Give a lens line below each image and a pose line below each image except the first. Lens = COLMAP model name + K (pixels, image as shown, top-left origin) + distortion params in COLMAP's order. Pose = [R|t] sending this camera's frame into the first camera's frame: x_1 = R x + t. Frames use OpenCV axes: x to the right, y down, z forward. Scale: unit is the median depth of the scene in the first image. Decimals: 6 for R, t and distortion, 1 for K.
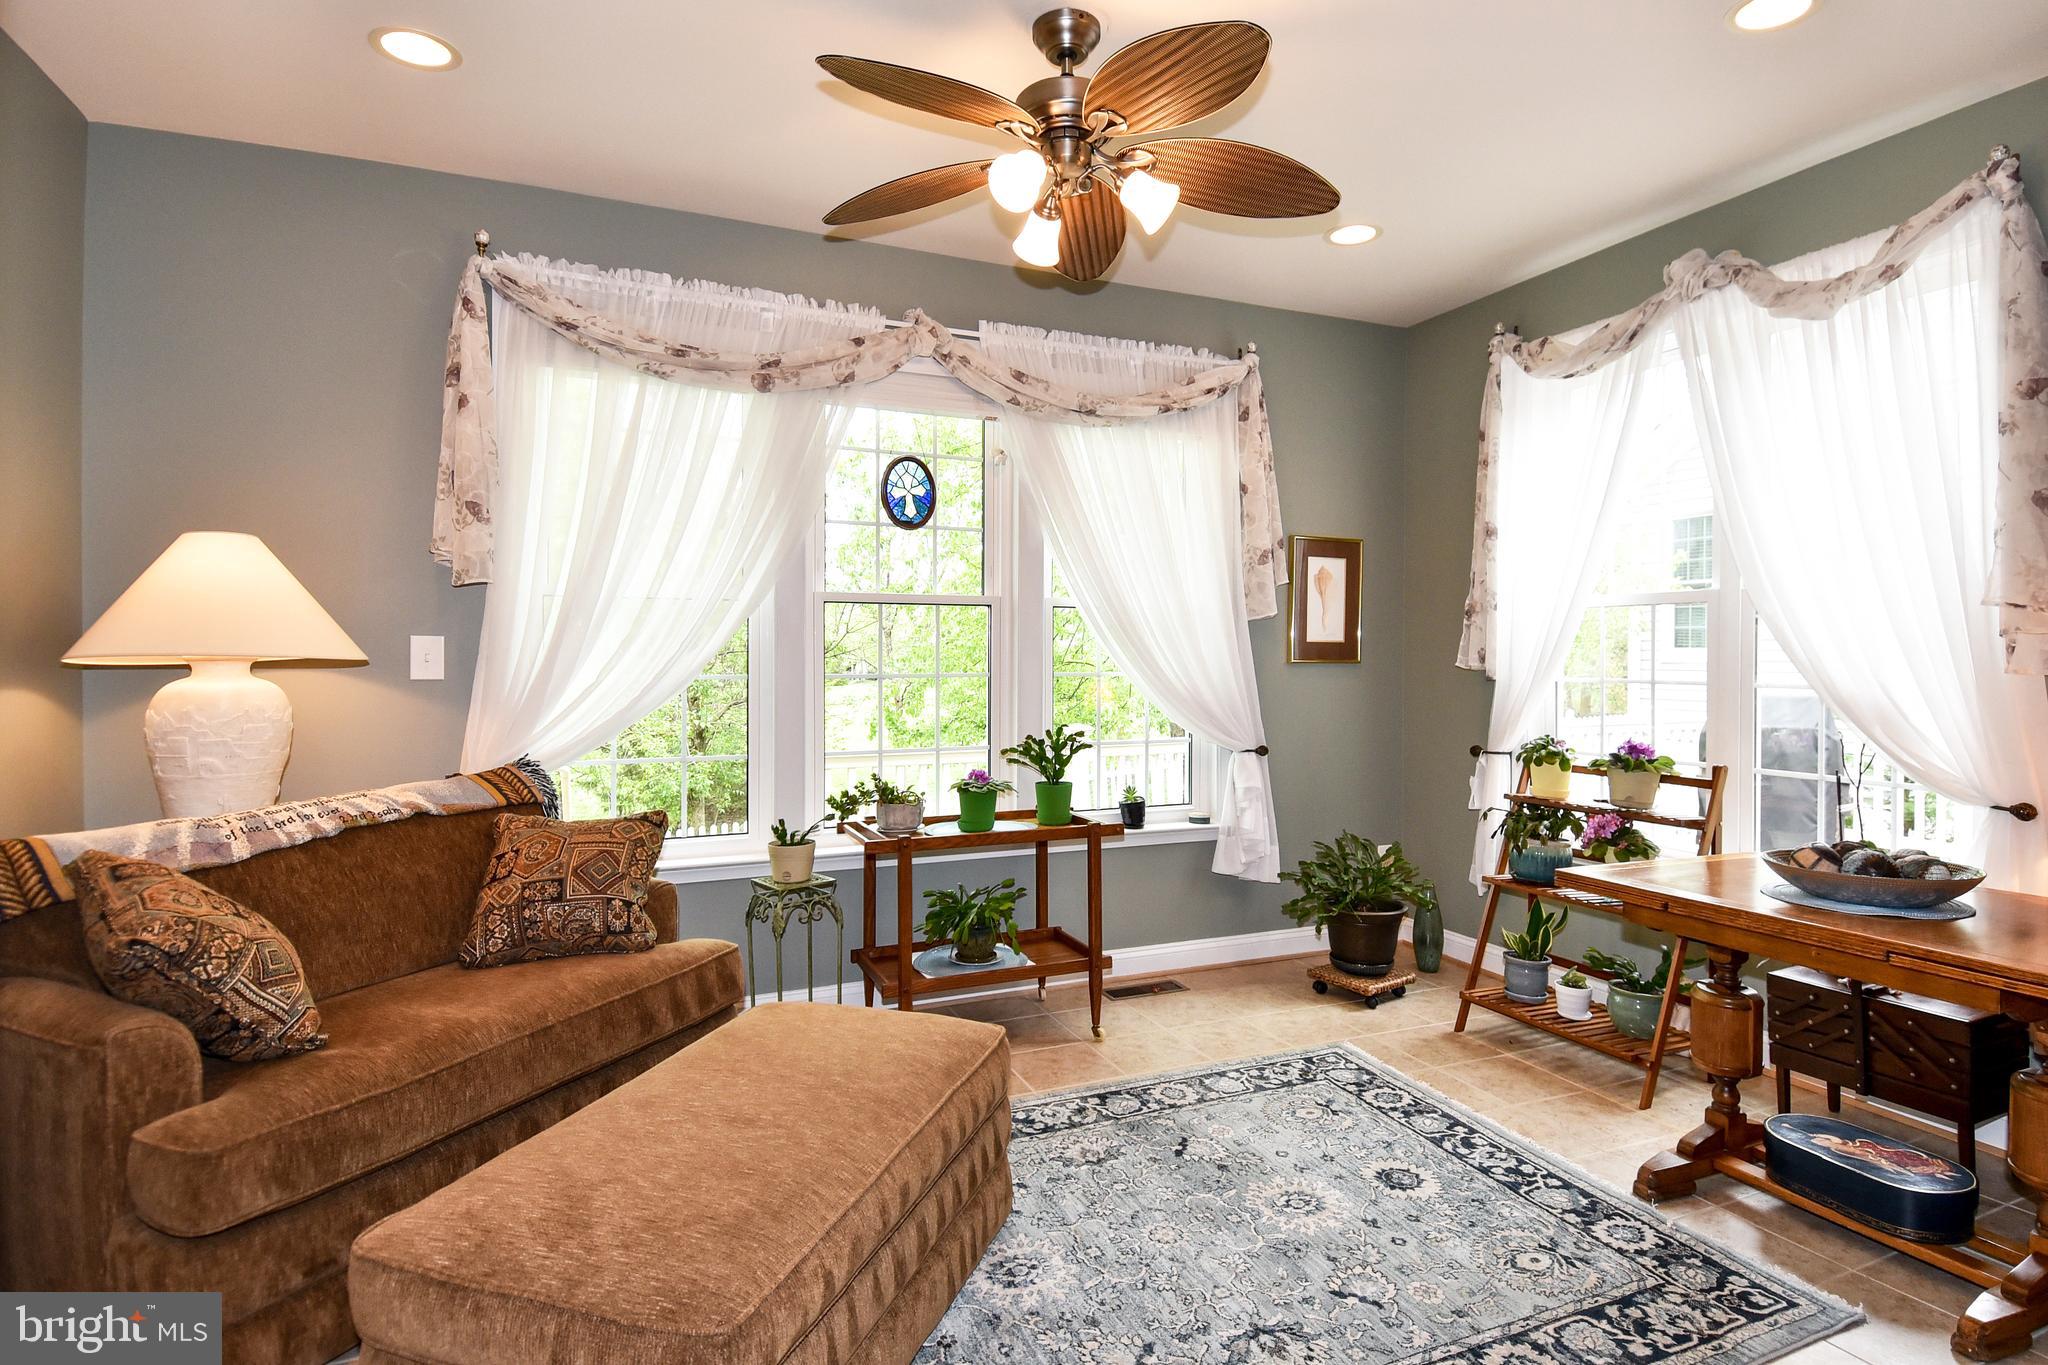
lens RADIAL K [[1076.9, 0, 1058.0], [0, 1076.9, 661.9], [0, 0, 1]] dist [0.052333, -0.059942]
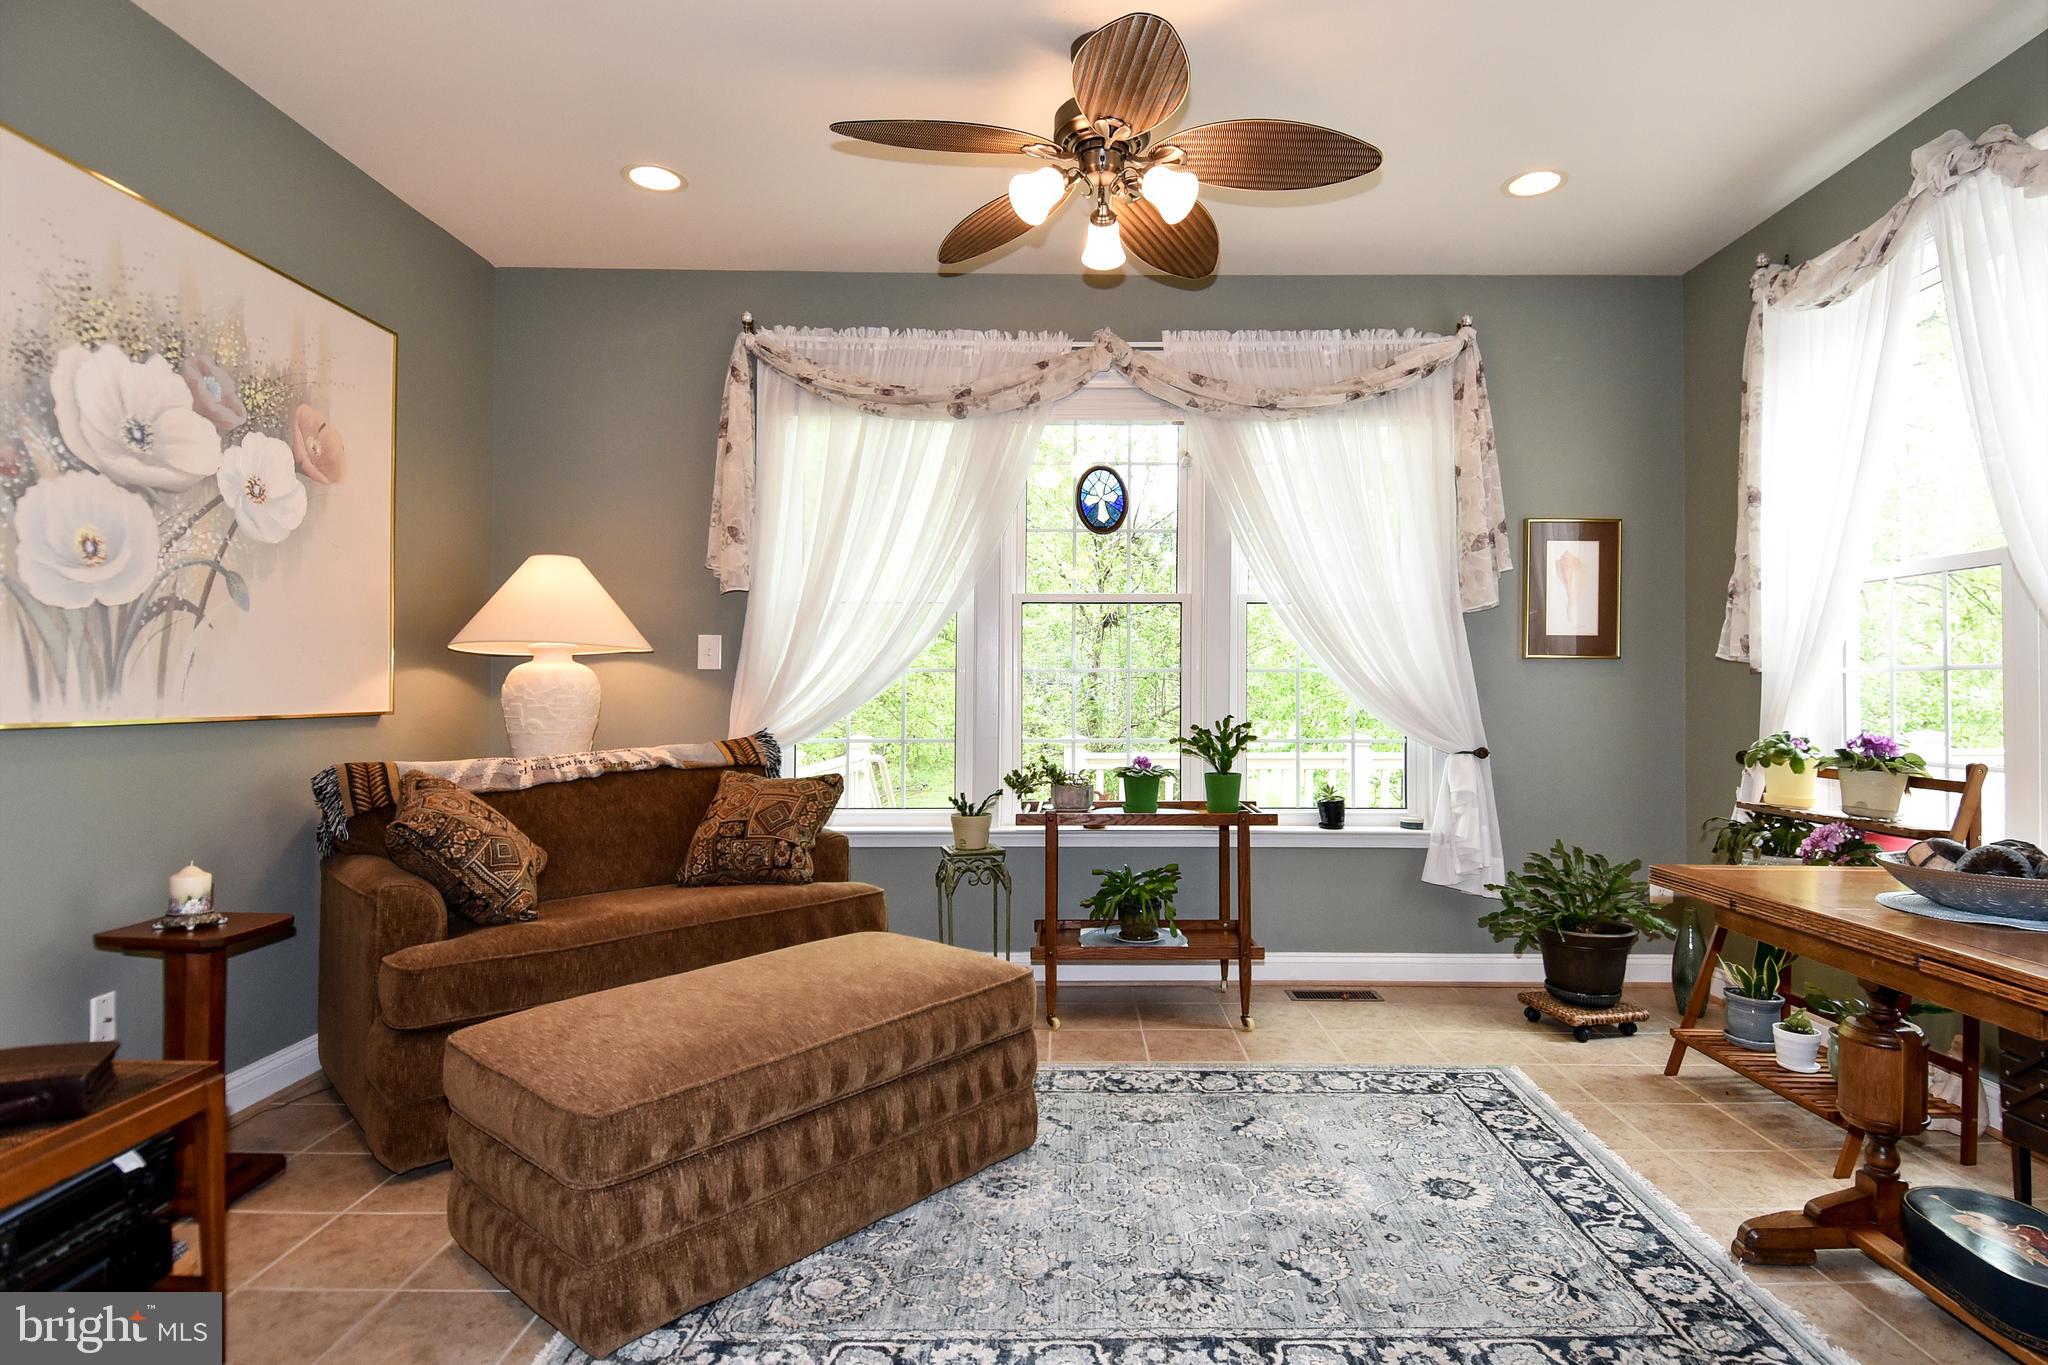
lens RADIAL K [[1083.3, 0, 1062.9], [0, 1083.3, 665.4], [0, 0, 1]] dist [0.052145, -0.061081]
pose [[0.915229, -0.008914, -0.402836, 0.300299], [-0.003727, 0.999525, -0.030585, 0.047400], [0.402918, 0.029493, 0.914761, 0.005336]]
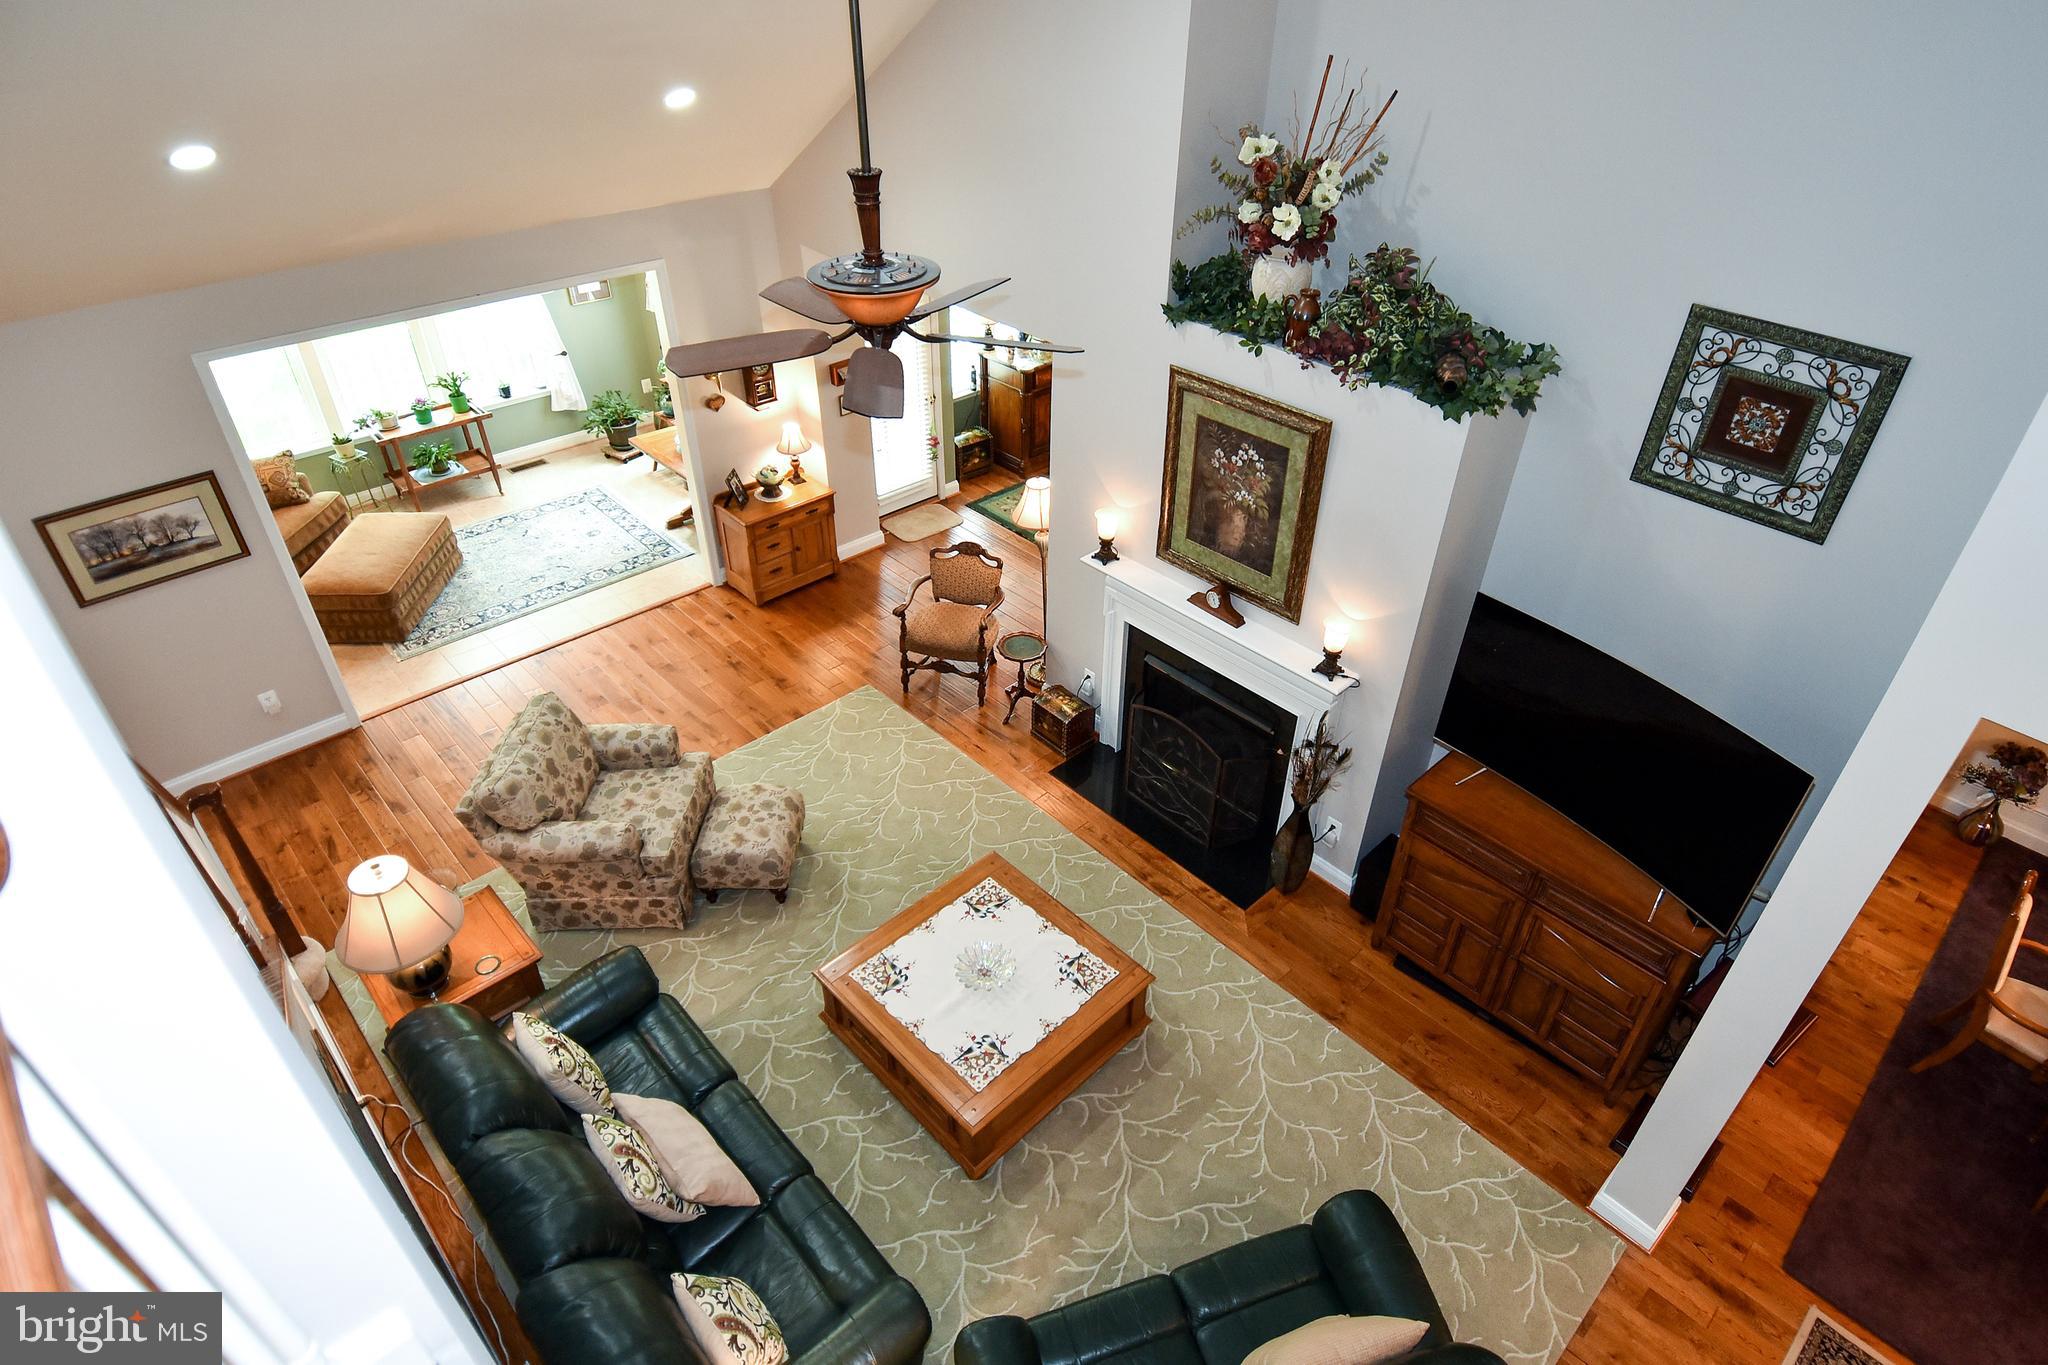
lens RADIAL K [[1107.5, 0, 1029.4], [0, 1107.5, 656.8], [0, 0, 1]] dist [0.051519, -0.000408]
pose [[0.942454, -0.184639, 0.278726, 0.417329], [-0.006502, 0.823394, 0.567433, -0.885999], [-0.334271, -0.536593, 0.774810, -1.752522]]
